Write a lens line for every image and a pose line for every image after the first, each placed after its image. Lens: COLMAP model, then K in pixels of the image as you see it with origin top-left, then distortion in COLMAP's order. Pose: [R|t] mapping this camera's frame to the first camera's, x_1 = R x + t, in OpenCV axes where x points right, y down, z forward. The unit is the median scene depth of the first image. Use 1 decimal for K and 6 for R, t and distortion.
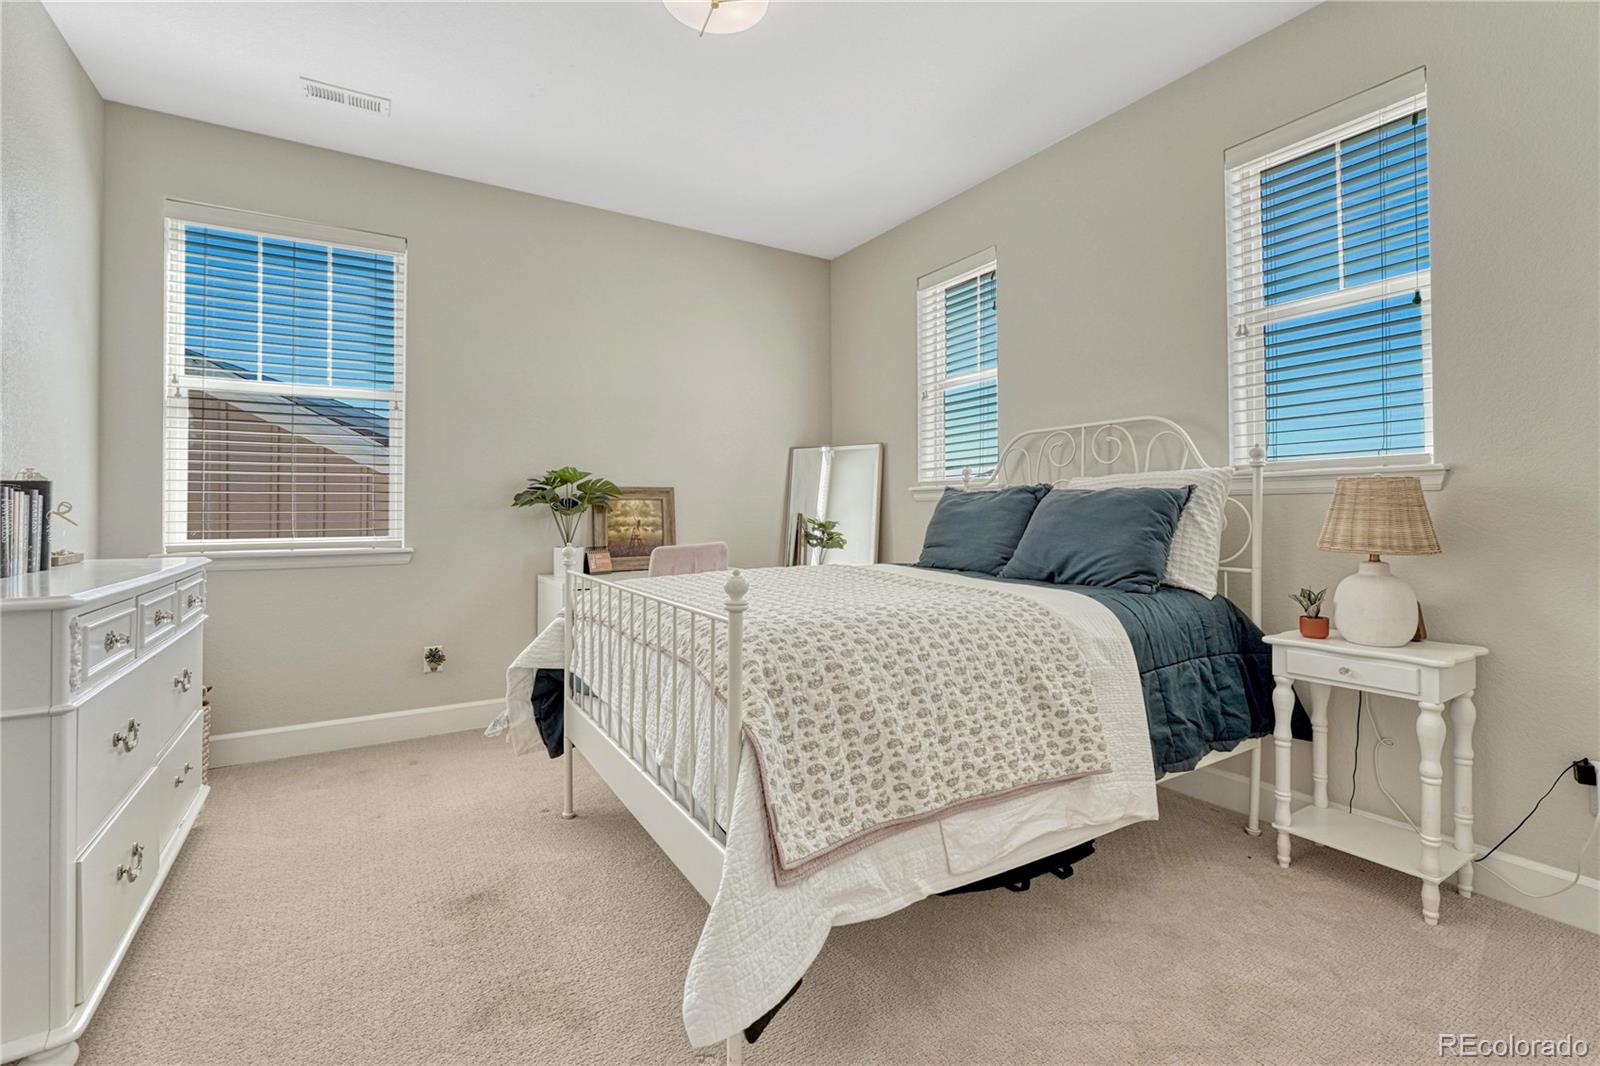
lens RADIAL K [[696.6, 0, 798.6], [0, 696.6, 504.0], [0, 0, 1]] dist [-0.013505, -0.000148]
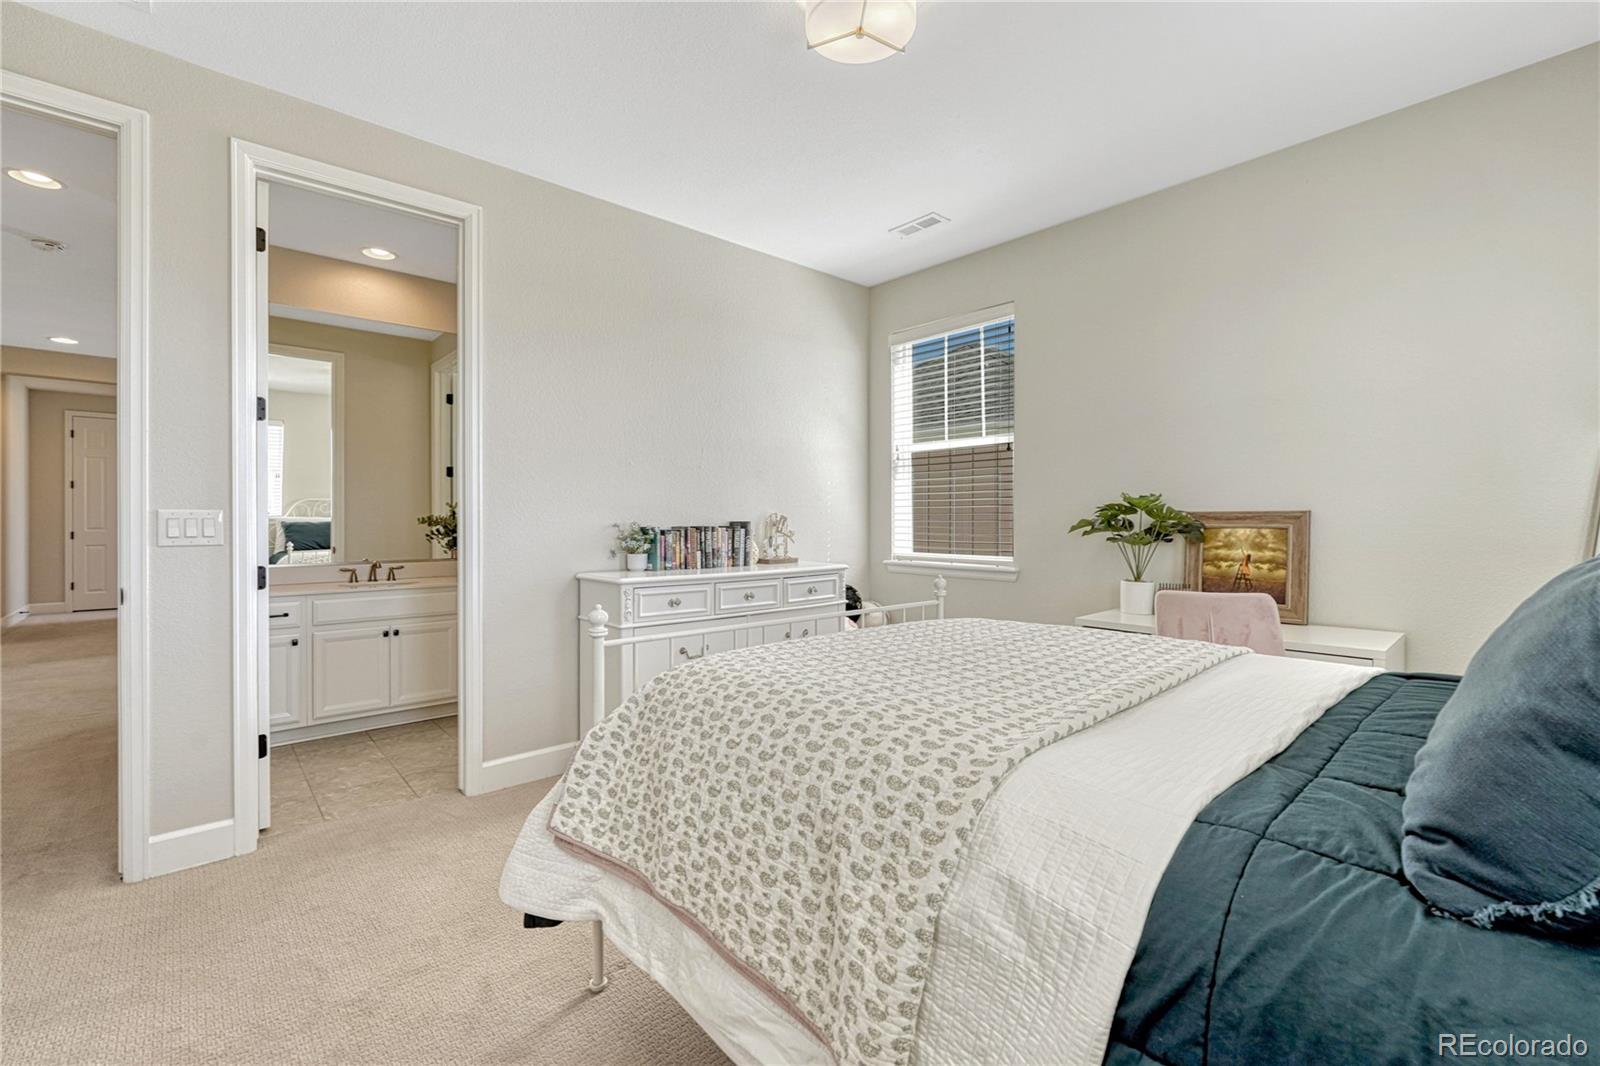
lens RADIAL K [[673.5, 0, 801.2], [0, 673.5, 521.4], [0, 0, 1]] dist [-0.009432, -0.000011]
pose [[0.186545, 0.007742, -0.982416, 0.509210], [0.008171, 0.999922, 0.009432, -0.030671], [0.982412, -0.009787, 0.186468, 0.471118]]
